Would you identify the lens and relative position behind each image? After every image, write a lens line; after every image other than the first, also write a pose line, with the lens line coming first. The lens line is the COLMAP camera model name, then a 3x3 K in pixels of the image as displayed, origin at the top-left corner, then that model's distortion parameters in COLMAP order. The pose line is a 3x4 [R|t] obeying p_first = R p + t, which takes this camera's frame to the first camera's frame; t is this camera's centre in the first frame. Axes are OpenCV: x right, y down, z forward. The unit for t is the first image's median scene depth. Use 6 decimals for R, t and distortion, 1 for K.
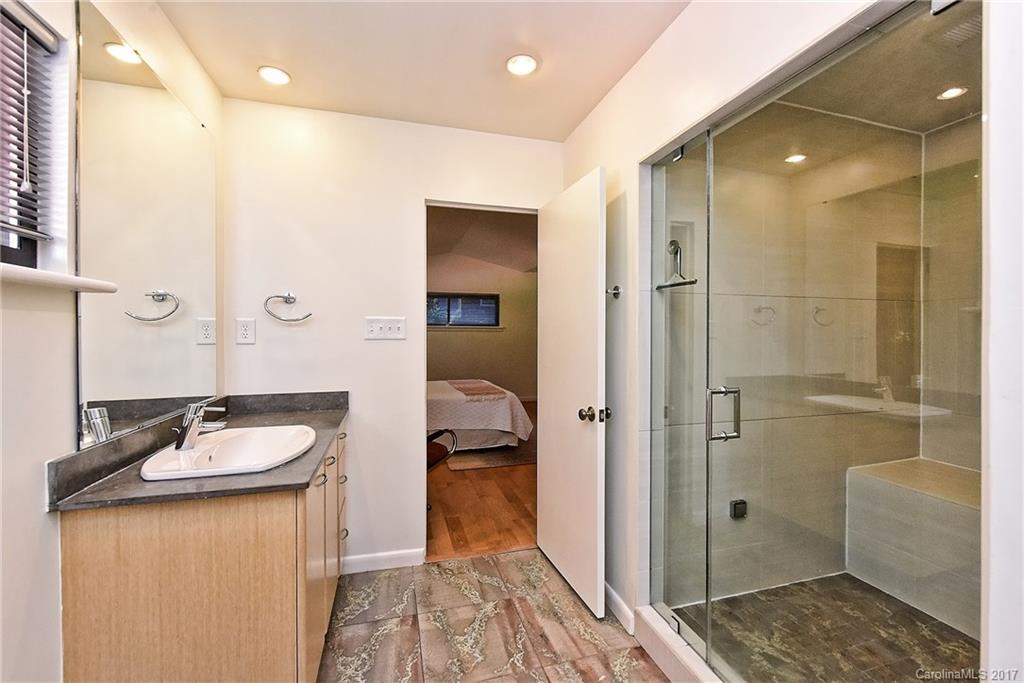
lens RADIAL K [[424.4, 0, 515.3], [0, 424.4, 334.8], [0, 0, 1]] dist [-0.001609, -0.000184]
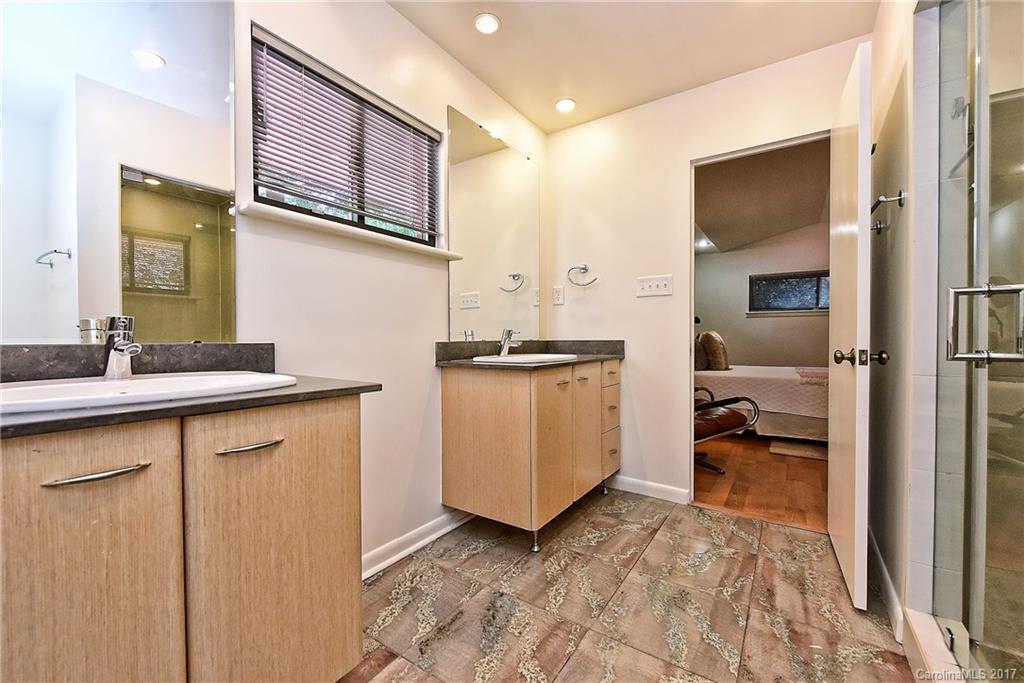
lens RADIAL K [[424.4, 0, 518.5], [0, 424.4, 343.1], [0, 0, 1]] dist [-0.001609, -0.000184]
pose [[0.641919, 0.002636, -0.766768, 0.378410], [-0.001499, 0.999996, 0.002182, 0.154802], [0.766771, -0.000251, 0.641921, -0.009824]]
